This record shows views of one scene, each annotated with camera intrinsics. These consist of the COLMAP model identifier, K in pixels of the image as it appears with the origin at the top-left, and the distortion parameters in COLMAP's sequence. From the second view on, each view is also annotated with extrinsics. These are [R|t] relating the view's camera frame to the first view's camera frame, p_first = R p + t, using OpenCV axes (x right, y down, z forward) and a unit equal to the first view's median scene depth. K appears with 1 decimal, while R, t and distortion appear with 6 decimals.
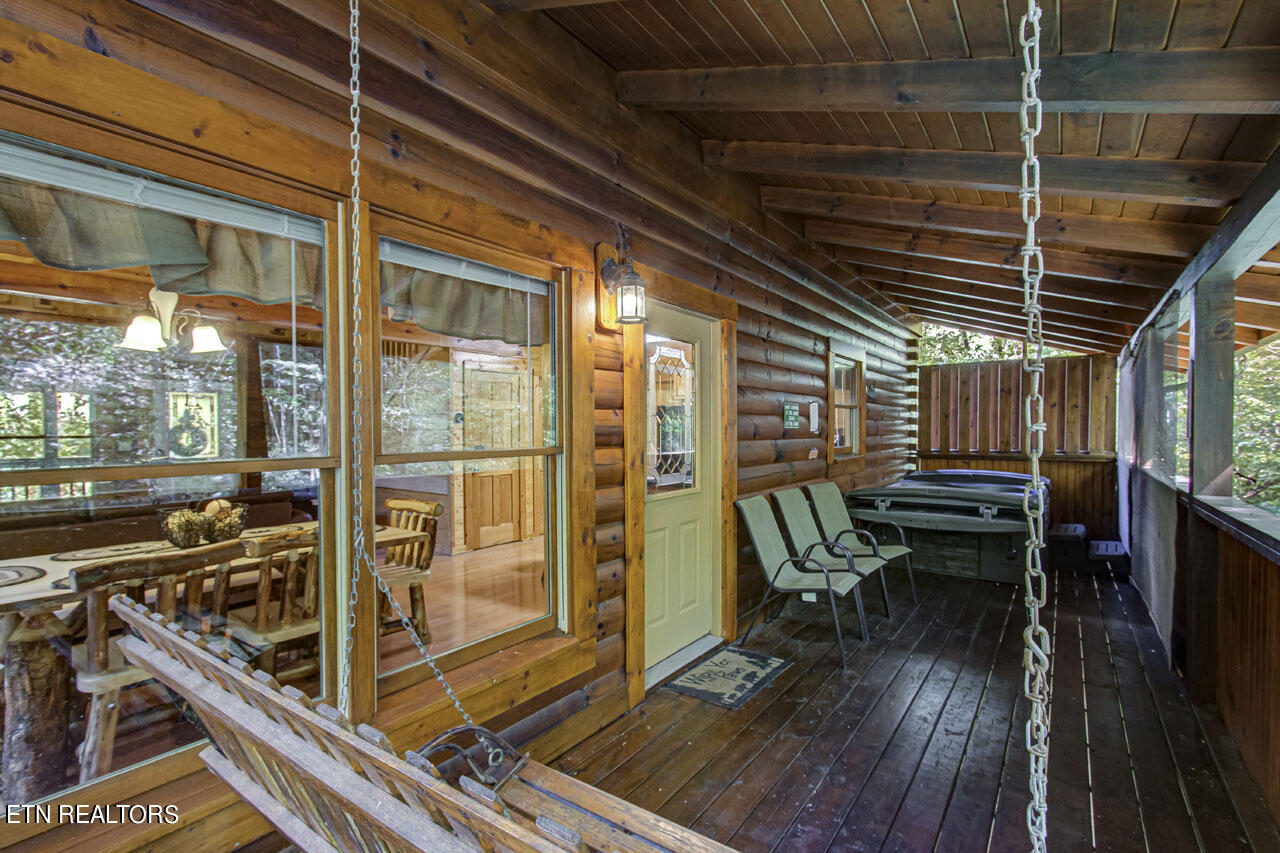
lens RADIAL K [[597.6, 0, 631.1], [0, 597.6, 435.4], [0, 0, 1]] dist [-0.008379, 0.006571]
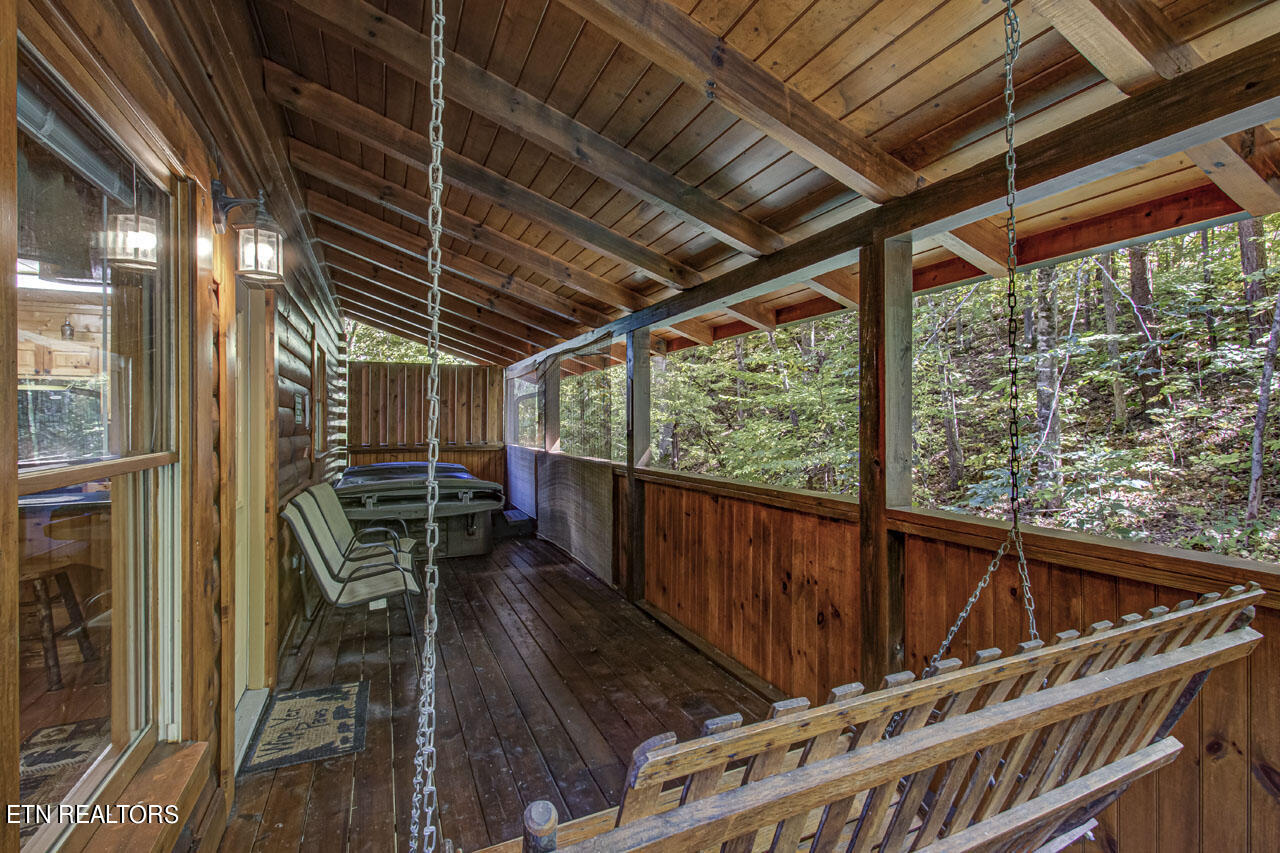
lens RADIAL K [[597.6, 0, 642.6], [0, 597.6, 415.4], [0, 0, 1]] dist [-0.008379, 0.006571]
pose [[0.481651, 0.010462, 0.876301, -0.180379], [0.011382, 0.999770, -0.018192, -0.001897], [-0.876289, 0.018736, 0.481421, 0.102474]]
